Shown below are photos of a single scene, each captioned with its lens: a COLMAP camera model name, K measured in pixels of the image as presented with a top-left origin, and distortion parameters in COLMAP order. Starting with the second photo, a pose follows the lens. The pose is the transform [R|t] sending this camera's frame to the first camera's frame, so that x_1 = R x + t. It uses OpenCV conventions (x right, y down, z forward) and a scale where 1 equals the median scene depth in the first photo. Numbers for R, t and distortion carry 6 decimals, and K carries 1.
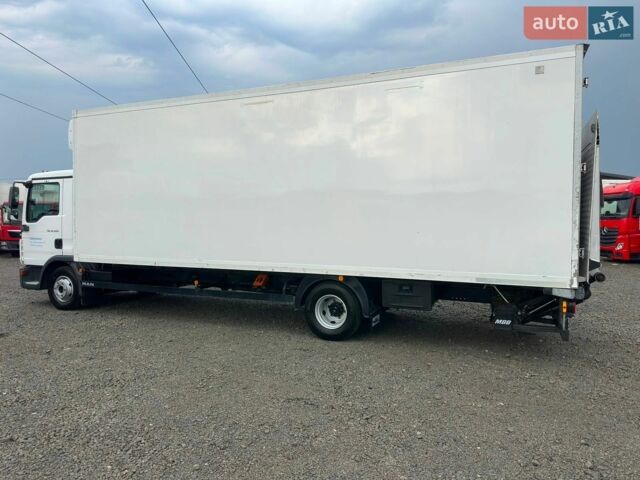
lens RADIAL K [[452.5, 0, 323.5], [0, 452.5, 238.3], [0, 0, 1]] dist [0.092030, -0.138624]
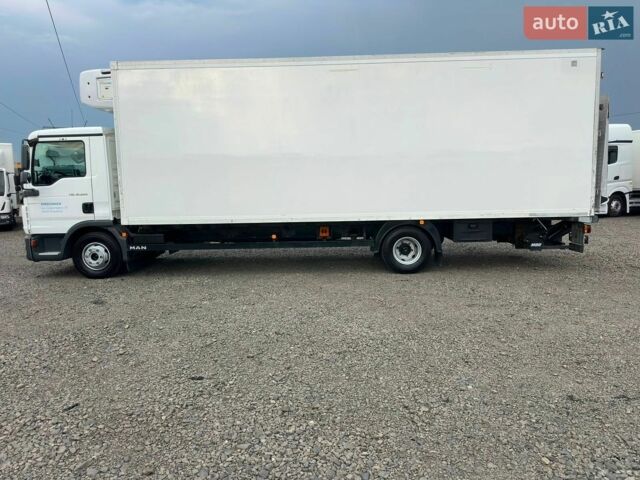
lens RADIAL K [[452.5, 0, 323.5], [0, 452.5, 238.3], [0, 0, 1]] dist [0.092030, -0.138624]
pose [[0.926727, -0.064830, 0.370101, -0.632580], [0.038663, 0.996227, 0.077696, 0.024957], [-0.373741, -0.057694, 0.925737, -0.042699]]
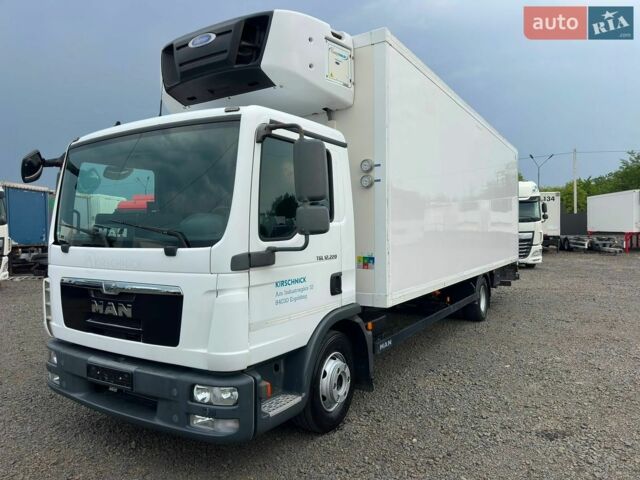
lens RADIAL K [[452.5, 0, 323.5], [0, 452.5, 238.3], [0, 0, 1]] dist [0.092030, -0.138624]
pose [[0.154578, -0.021596, 0.987745, -1.340820], [0.055450, 0.998375, 0.013150, -0.052765], [-0.986423, 0.052737, 0.155524, 1.227386]]
